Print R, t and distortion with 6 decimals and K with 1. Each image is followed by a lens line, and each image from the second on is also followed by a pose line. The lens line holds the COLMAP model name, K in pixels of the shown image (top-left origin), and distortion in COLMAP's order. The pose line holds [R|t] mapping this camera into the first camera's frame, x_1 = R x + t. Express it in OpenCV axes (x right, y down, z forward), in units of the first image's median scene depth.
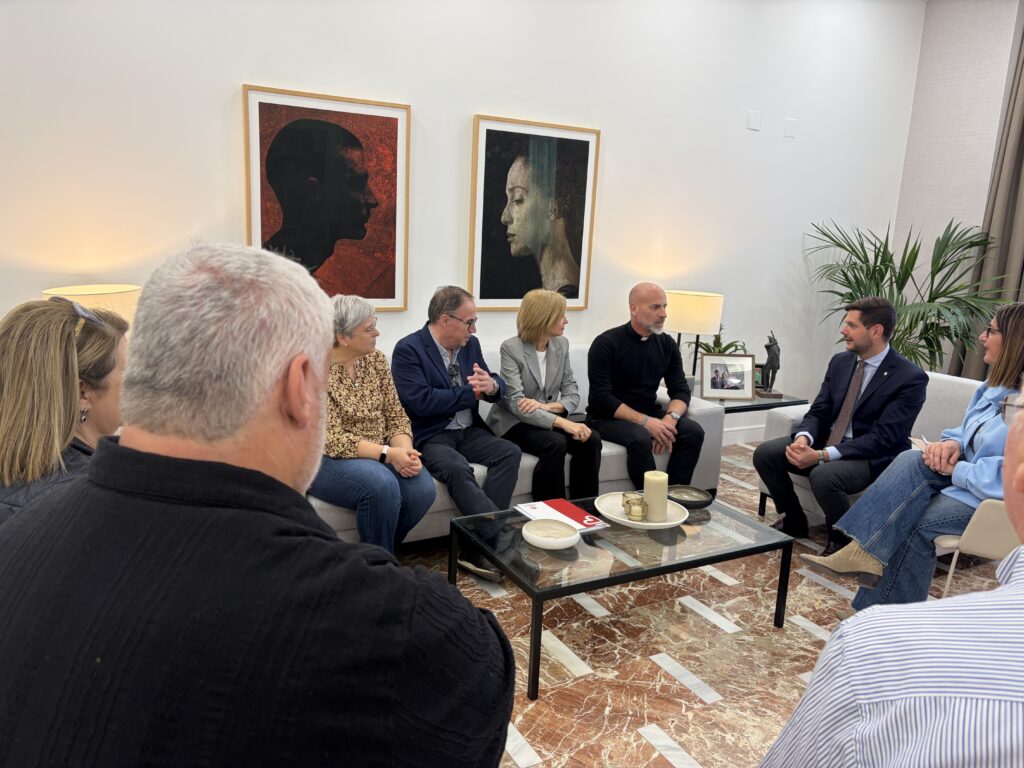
lens RADIAL K [[758.6, 0, 512.0], [0, 758.6, 384.0], [0, 0, 1]] dist [0.110175, -0.305336]
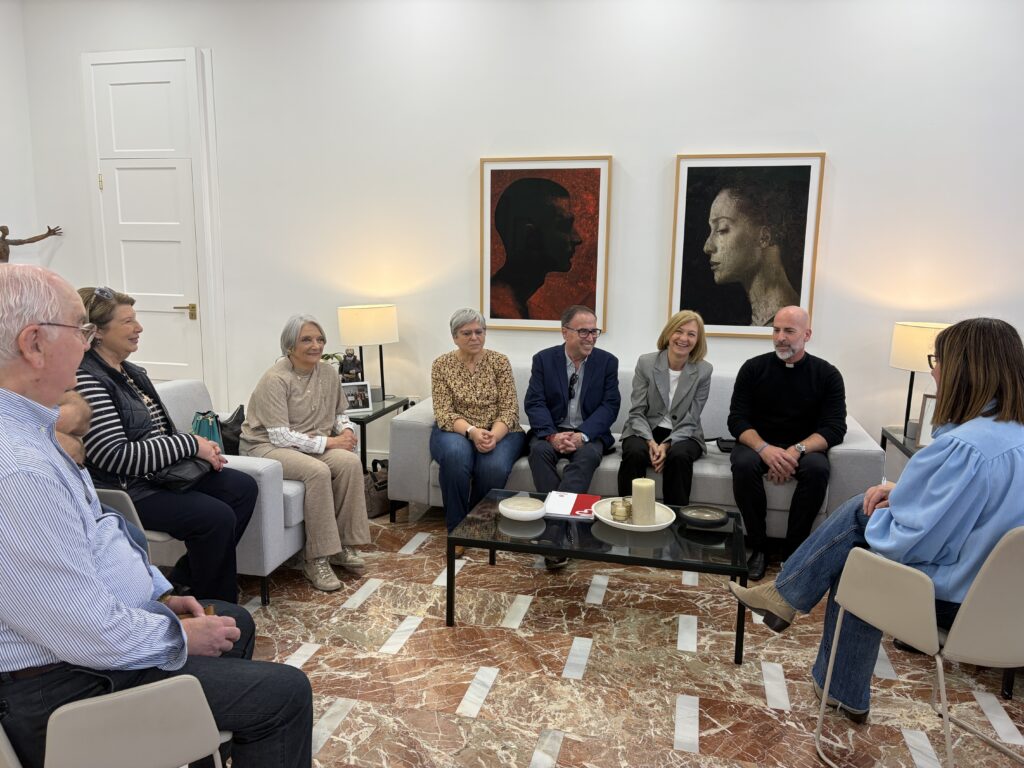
lens RADIAL K [[758.6, 0, 512.0], [0, 758.6, 384.0], [0, 0, 1]] dist [0.110175, -0.305336]
pose [[0.736889, 0.070508, -0.672327, 0.561144], [-0.115695, 0.993026, -0.022664, 0.024424], [0.666040, 0.094486, 0.739908, 0.070856]]
